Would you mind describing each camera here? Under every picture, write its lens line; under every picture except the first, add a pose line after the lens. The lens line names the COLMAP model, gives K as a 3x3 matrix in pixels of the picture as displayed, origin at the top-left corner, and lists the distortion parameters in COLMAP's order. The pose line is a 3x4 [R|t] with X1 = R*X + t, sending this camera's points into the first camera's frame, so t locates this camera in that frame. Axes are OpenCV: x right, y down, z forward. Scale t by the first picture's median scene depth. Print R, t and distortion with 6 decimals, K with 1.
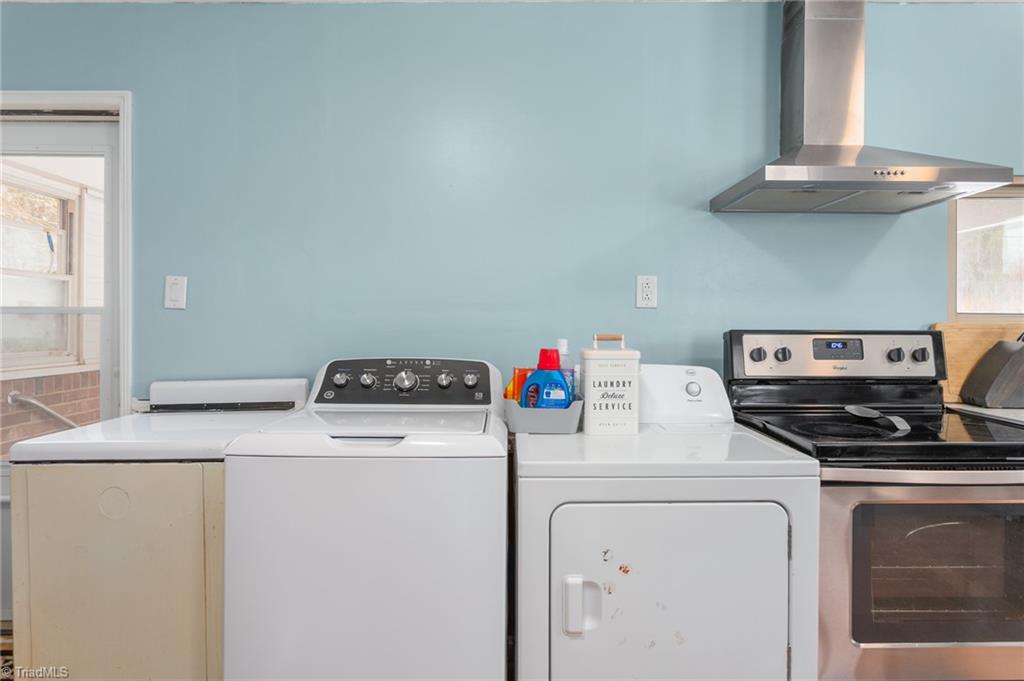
lens RADIAL K [[588.9, 0, 518.4], [0, 588.9, 322.1], [0, 0, 1]] dist [-0.007324, 0.003981]
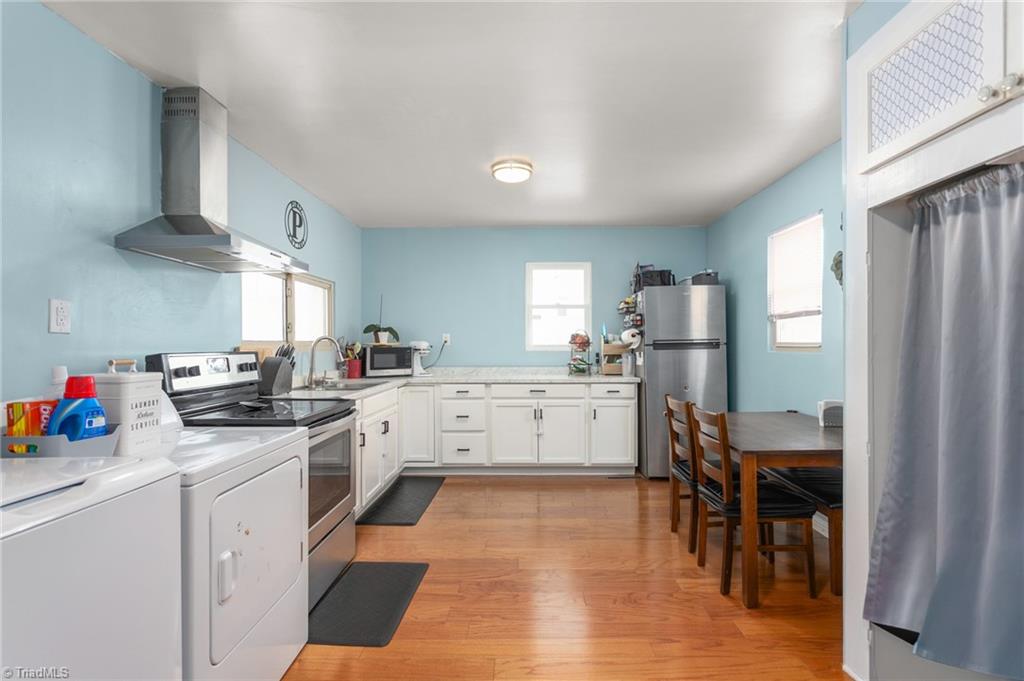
lens RADIAL K [[491.5, 0, 519.1], [0, 491.5, 347.1], [0, 0, 1]] dist [-0.001036, 0.003865]
pose [[0.024195, -0.008216, 0.999674, -0.660710], [0.006810, 0.999944, 0.008053, -0.002553], [-0.999684, 0.006612, 0.024249, 0.256540]]
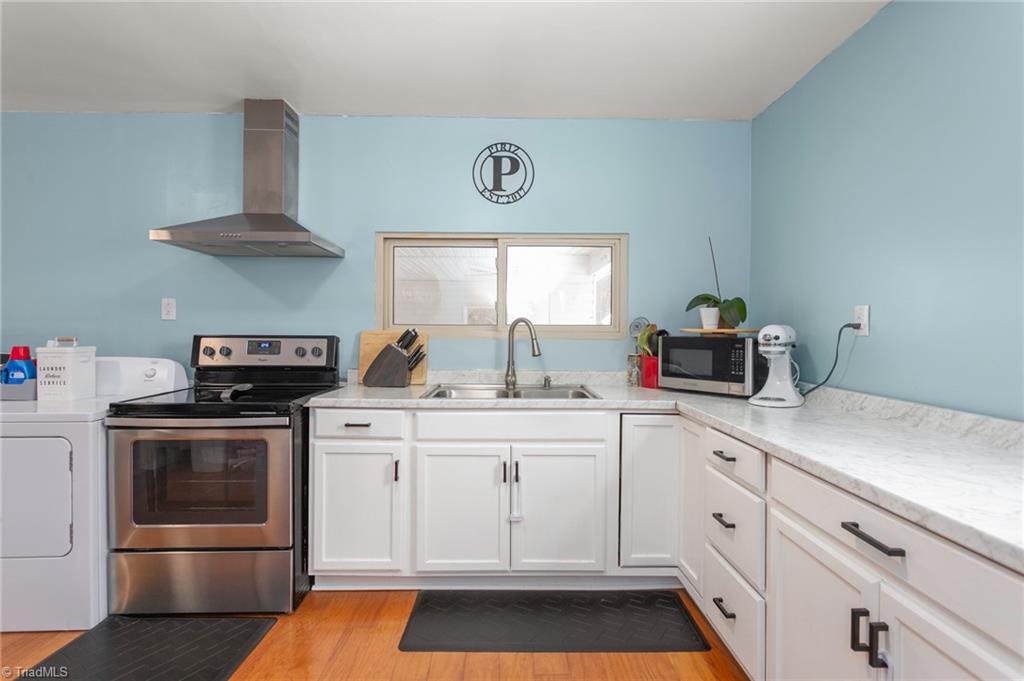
lens RADIAL K [[491.5, 0, 520.4], [0, 491.5, 334.6], [0, 0, 1]] dist [-0.001036, 0.003865]
pose [[0.999956, 0.003499, 0.008713, 1.262466], [-0.003595, 0.999933, 0.011037, -0.004652], [-0.008674, -0.011068, 0.999901, -0.297404]]
